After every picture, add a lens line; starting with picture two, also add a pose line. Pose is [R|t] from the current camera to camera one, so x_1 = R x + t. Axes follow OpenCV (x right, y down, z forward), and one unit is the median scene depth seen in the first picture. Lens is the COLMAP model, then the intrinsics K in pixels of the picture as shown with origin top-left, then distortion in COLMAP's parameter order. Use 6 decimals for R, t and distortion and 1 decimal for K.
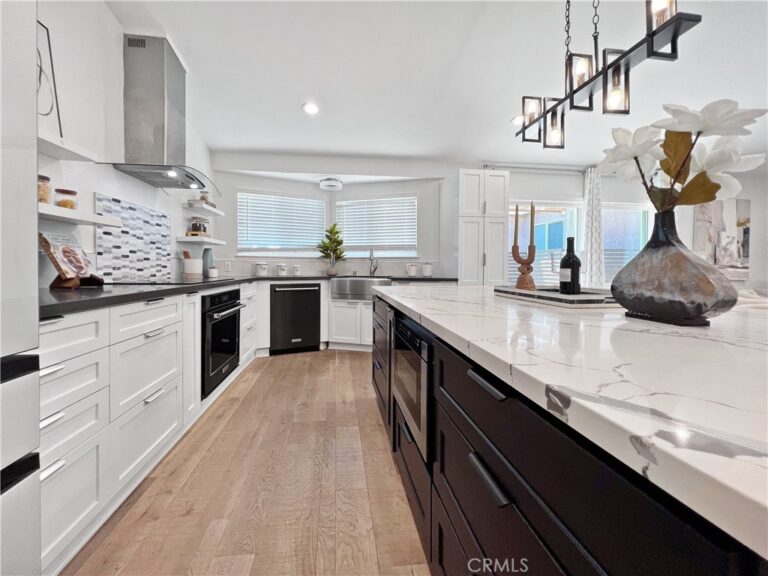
lens RADIAL K [[320.7, 0, 328.5], [0, 320.7, 270.7], [0, 0, 1]] dist [-0.008171, 0.001417]
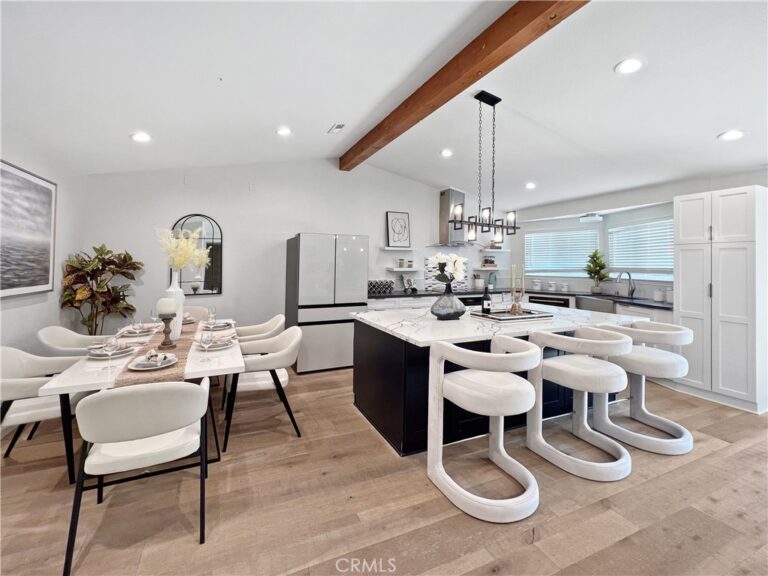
lens RADIAL K [[320.7, 0, 387.2], [0, 320.7, 256.7], [0, 0, 1]] dist [-0.008171, 0.001417]
pose [[0.353785, -0.022546, -0.935055, 0.849666], [-0.009535, 0.999571, -0.027709, -0.080870], [0.935278, 0.018718, 0.353418, -0.151760]]
